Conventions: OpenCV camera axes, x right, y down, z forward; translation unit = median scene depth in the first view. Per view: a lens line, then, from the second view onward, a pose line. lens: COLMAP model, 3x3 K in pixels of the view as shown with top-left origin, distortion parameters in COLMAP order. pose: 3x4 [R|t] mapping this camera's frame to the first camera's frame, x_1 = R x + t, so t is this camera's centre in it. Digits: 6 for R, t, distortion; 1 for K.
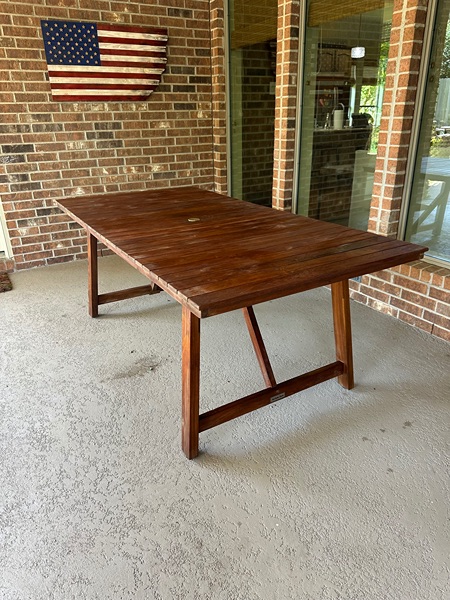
lens RADIAL K [[427.6, 0, 215.6], [0, 427.6, 297.3], [0, 0, 1]] dist [0.024750, -0.039915]
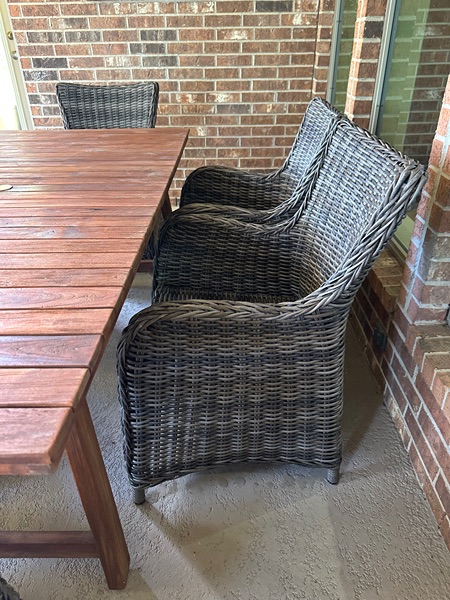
lens RADIAL K [[427.6, 0, 221.9], [0, 427.6, 293.9], [0, 0, 1]] dist [0.024750, -0.039915]
pose [[0.864725, 0.262414, -0.428240, 0.294730], [-0.199775, 0.962007, 0.186098, -0.127624], [0.460805, -0.075372, 0.884295, 0.358468]]
